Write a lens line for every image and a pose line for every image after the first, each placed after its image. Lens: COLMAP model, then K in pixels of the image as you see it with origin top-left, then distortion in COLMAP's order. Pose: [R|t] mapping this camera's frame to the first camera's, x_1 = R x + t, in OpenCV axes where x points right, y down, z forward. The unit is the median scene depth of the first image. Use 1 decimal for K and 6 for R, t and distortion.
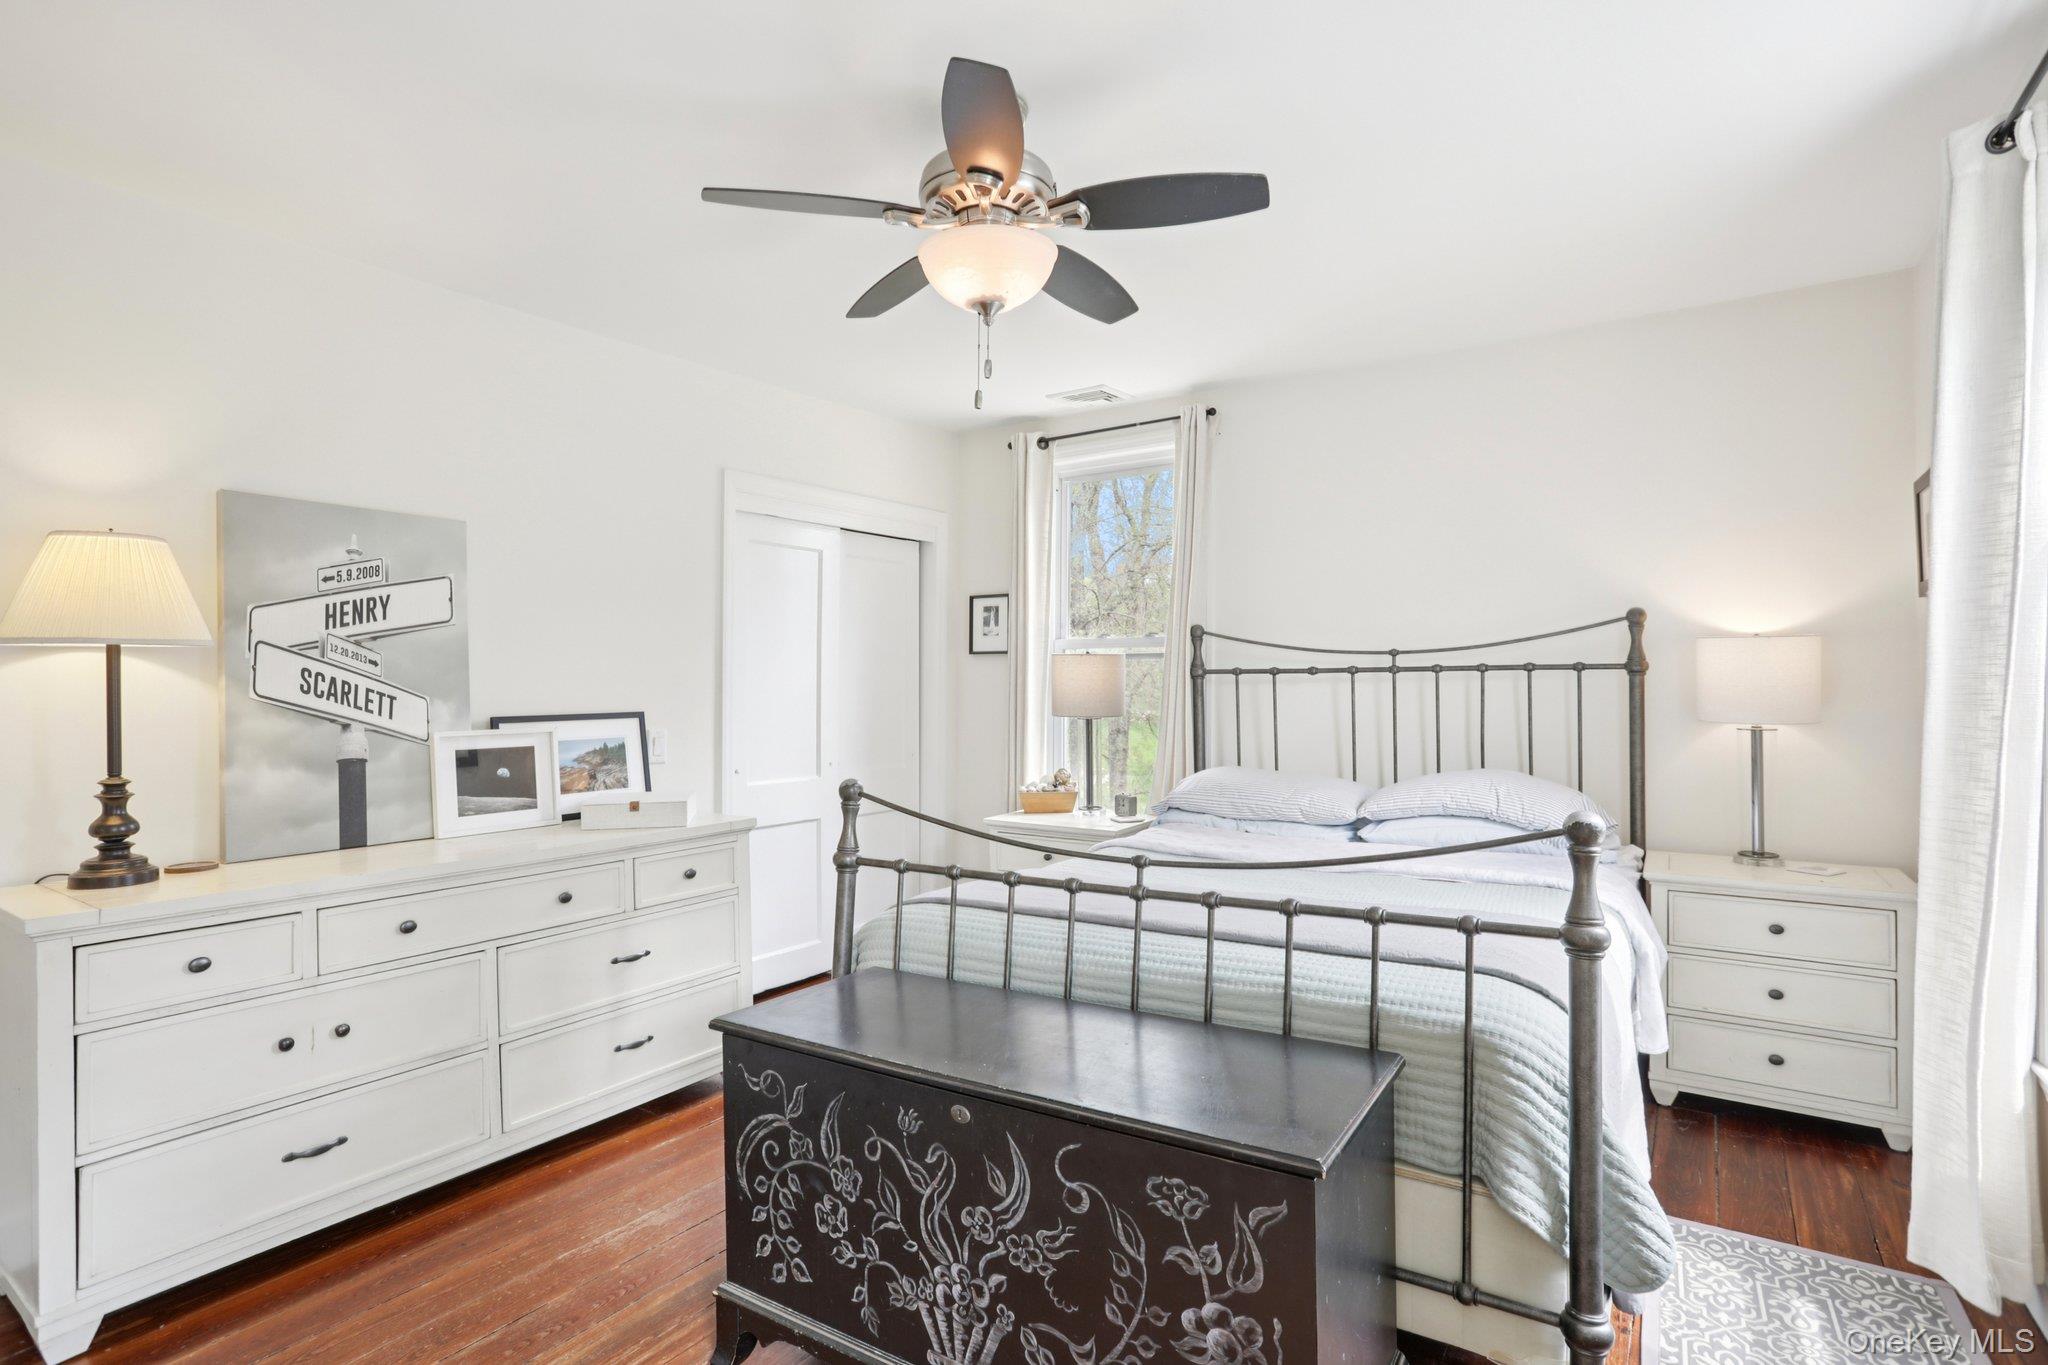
lens RADIAL K [[1011.4, 0, 1025.1], [0, 1011.4, 678.5], [0, 0, 1]] dist [-0.047815, 0.021167]
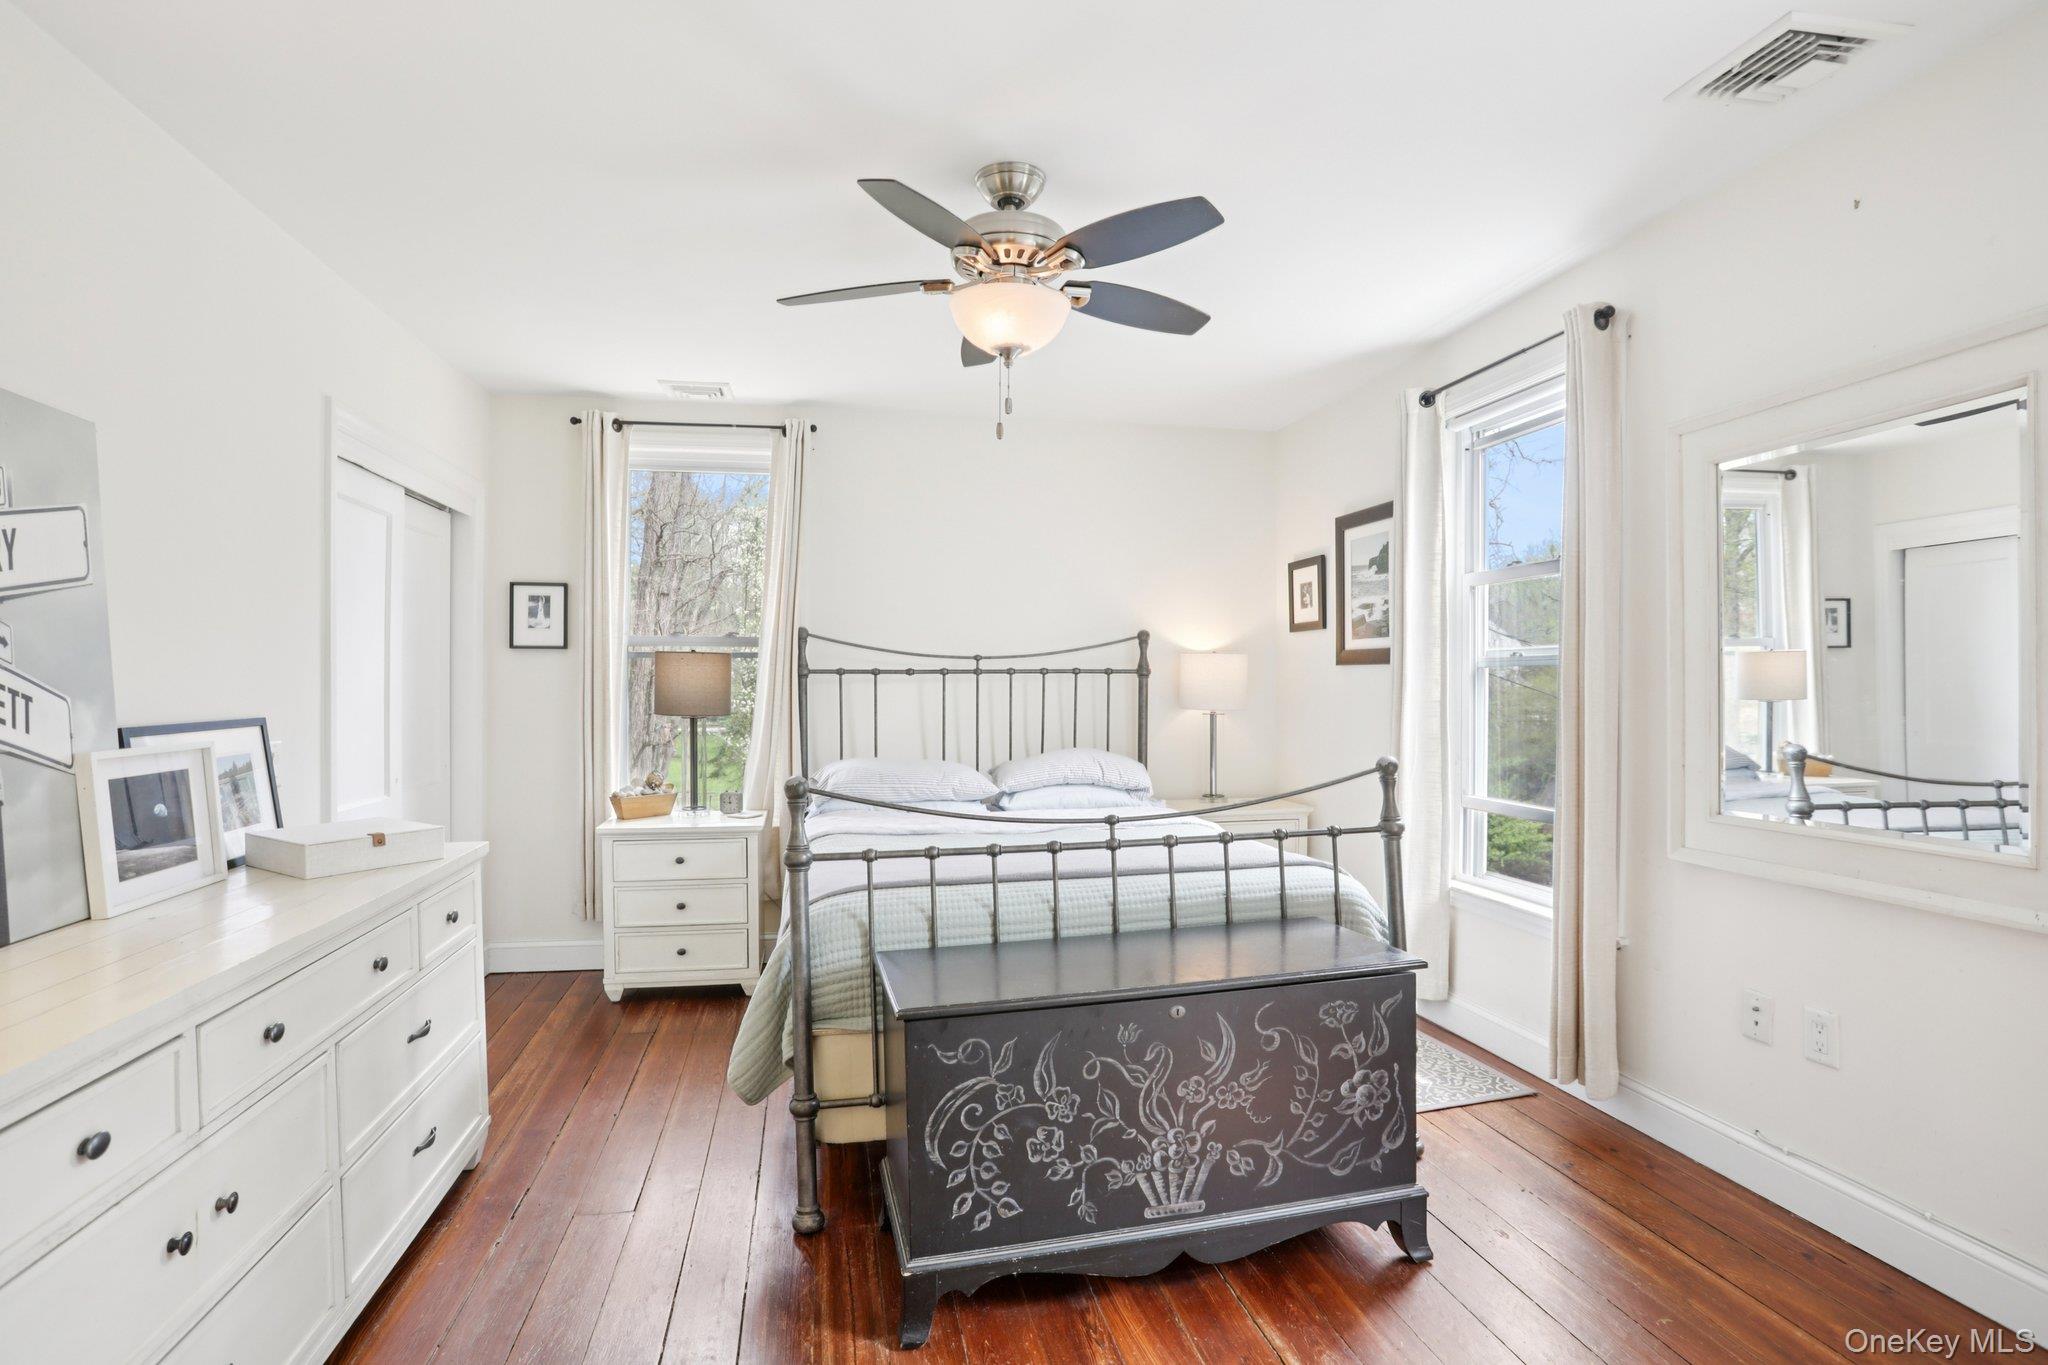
lens RADIAL K [[1011.4, 0, 1010.8], [0, 1011.4, 699.3], [0, 0, 1]] dist [-0.047815, 0.021167]
pose [[0.692302, -0.007173, 0.721572, -0.896450], [-0.006704, 0.999844, 0.016371, 0.007884], [-0.721577, -0.016171, 0.692146, 0.203931]]
